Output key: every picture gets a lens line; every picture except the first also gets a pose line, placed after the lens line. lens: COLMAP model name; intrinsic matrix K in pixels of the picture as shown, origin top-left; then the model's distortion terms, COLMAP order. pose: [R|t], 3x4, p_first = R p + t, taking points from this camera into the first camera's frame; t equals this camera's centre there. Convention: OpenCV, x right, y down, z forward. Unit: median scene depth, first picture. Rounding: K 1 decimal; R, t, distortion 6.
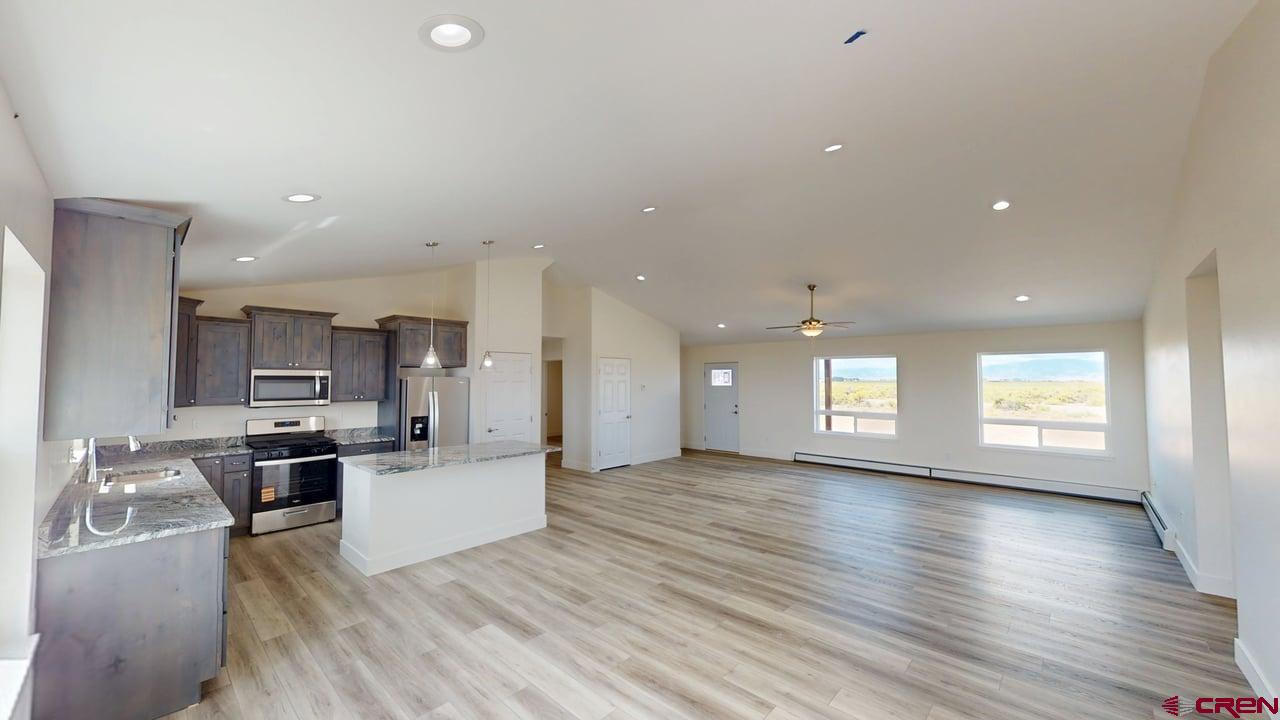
lens RADIAL K [[472.3, 0, 640.0], [0, 472.3, 360.0], [0, 0, 1]] dist [-0.000426, -0.000084]
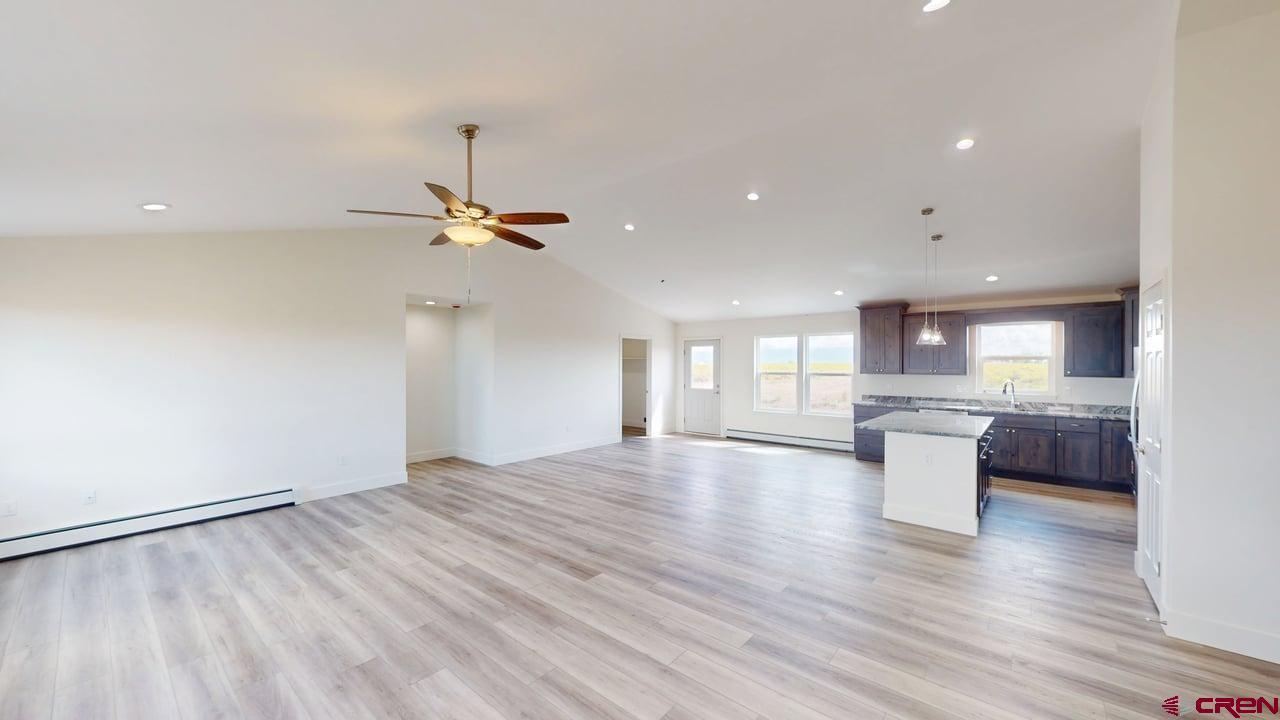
lens RADIAL K [[471.1, 0, 640.0], [0, 471.1, 360.0], [0, 0, 1]] dist [-0.000276, 0.000124]
pose [[-0.998976, 0.000635, -0.045248, 0.273731], [0.002768, 0.998887, -0.047086, 0.085282], [0.045168, -0.047163, -0.997866, 1.697500]]
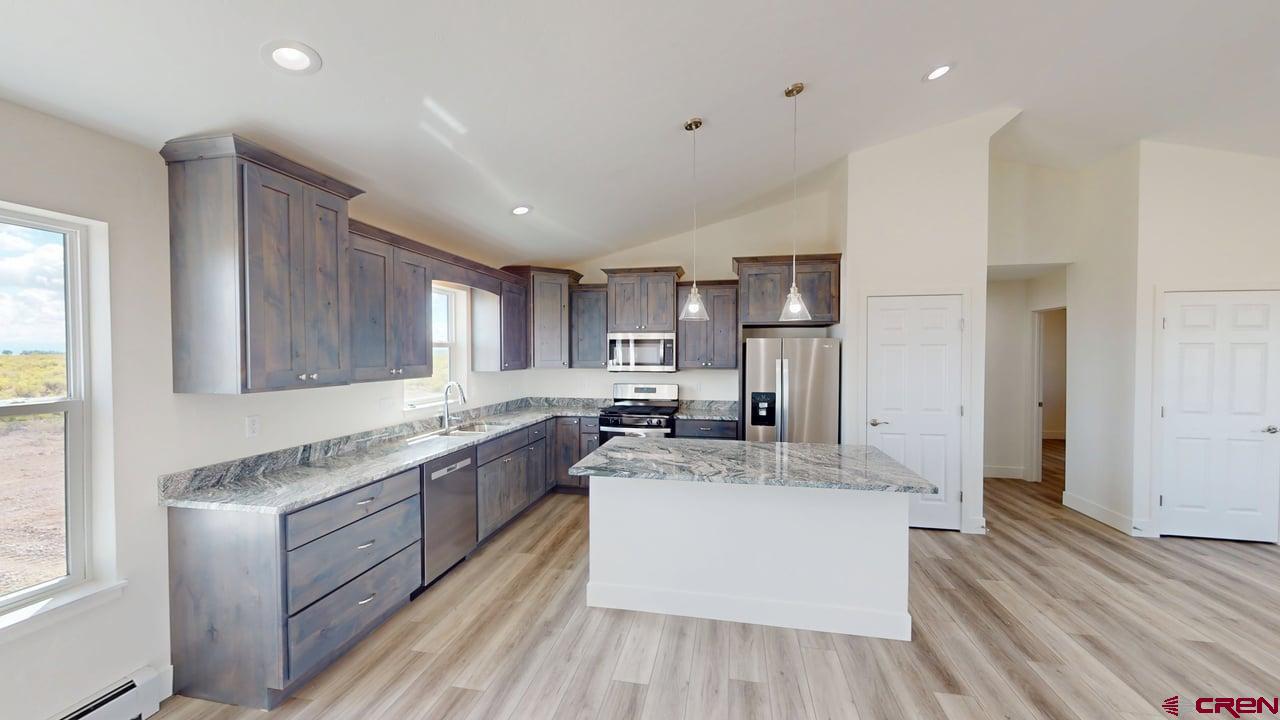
lens RADIAL K [[469.0, 0, 640.0], [0, 469.0, 360.0], [0, 0, 1]] dist [-0.000614, -0.000020]
pose [[0.523931, 0.015760, -0.851615, 0.053493], [0.035498, 0.998556, 0.040319, 0.034472], [0.851021, -0.051355, 0.522615, 0.476464]]
